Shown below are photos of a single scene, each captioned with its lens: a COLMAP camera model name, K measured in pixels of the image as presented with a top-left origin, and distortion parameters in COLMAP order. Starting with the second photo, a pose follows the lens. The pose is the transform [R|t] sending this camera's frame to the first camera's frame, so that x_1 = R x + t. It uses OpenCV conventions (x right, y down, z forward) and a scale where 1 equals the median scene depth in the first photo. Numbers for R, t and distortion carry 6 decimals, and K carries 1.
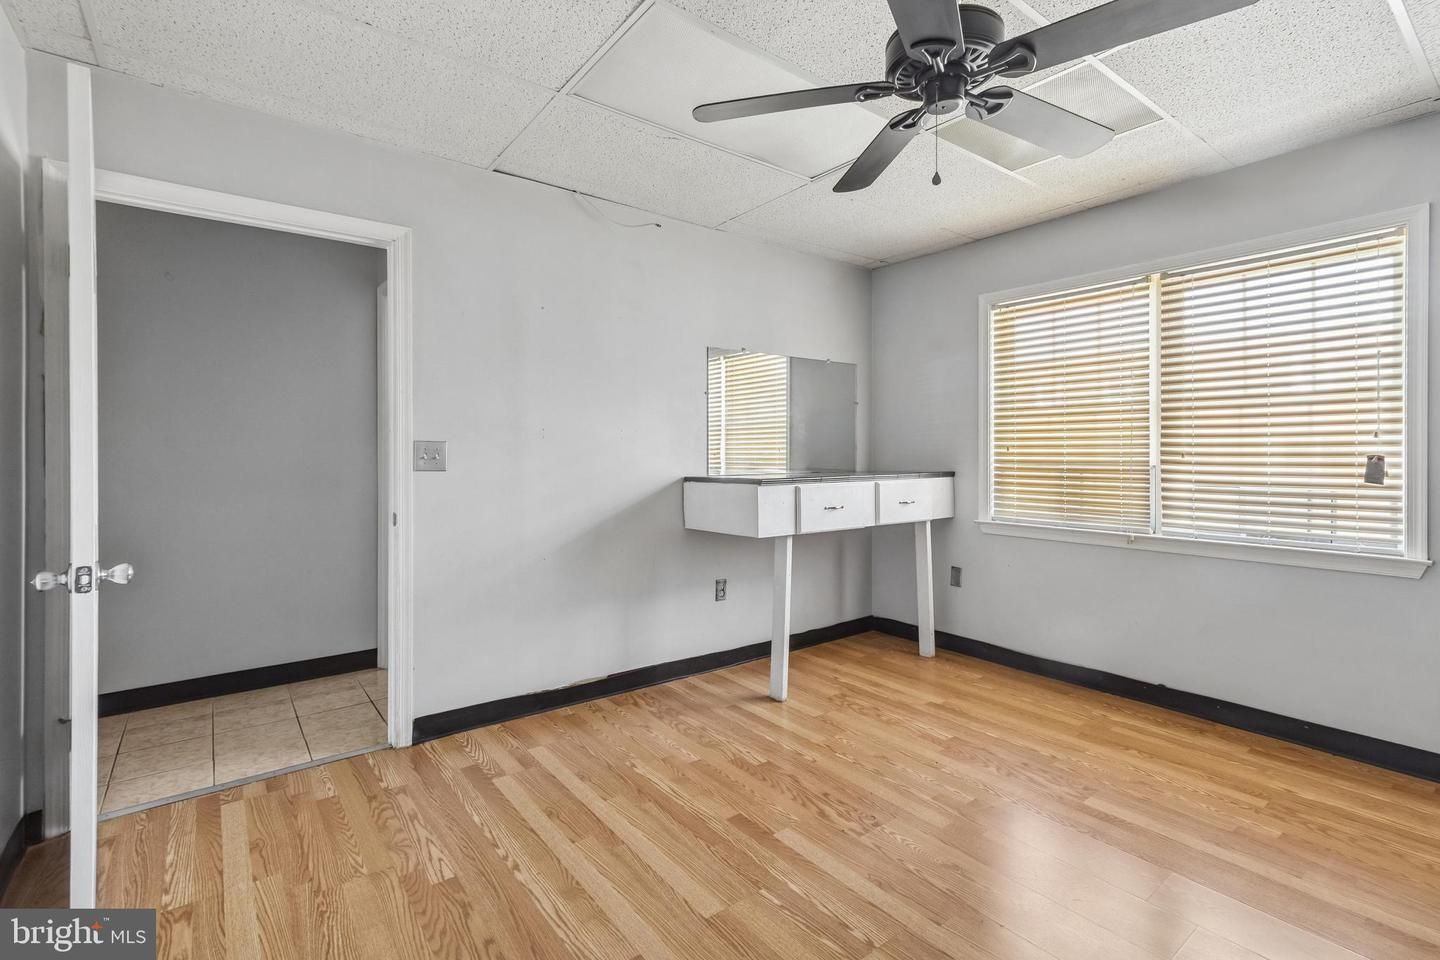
lens RADIAL K [[659.7, 0, 716.5], [0, 659.7, 455.0], [0, 0, 1]] dist [-0.013989, 0.000282]
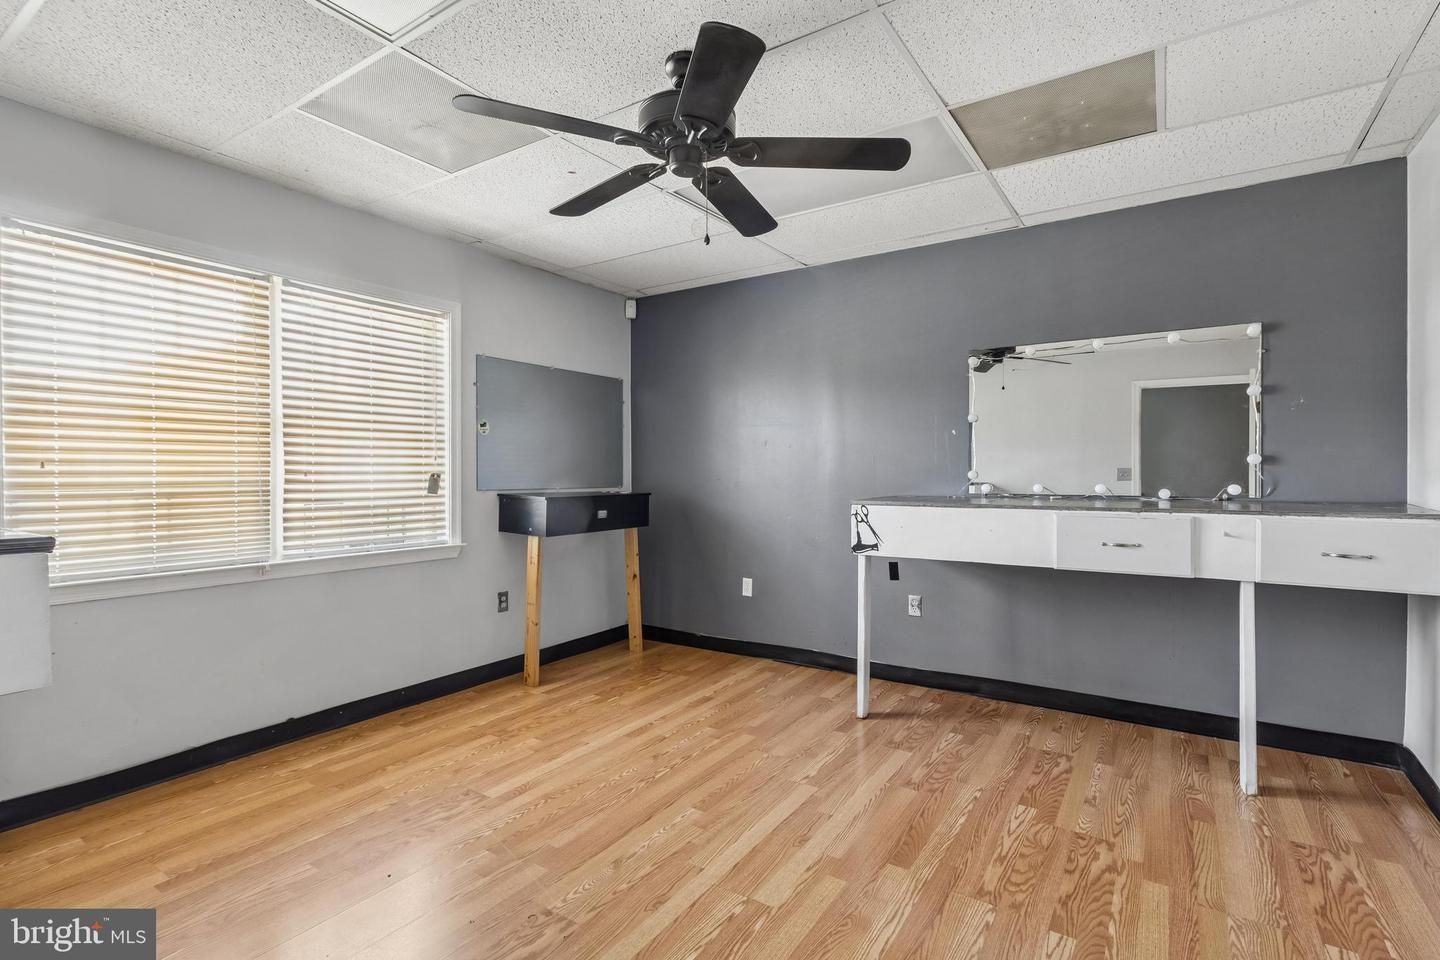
lens RADIAL K [[674.2, 0, 728.2], [0, 674.2, 478.7], [0, 0, 1]] dist [0.003834, 0.000017]
pose [[-0.338341, -0.009108, 0.940979, -0.503471], [0.004624, 0.999925, 0.011341, -0.001218], [-0.941012, 0.008188, -0.338274, 0.837826]]
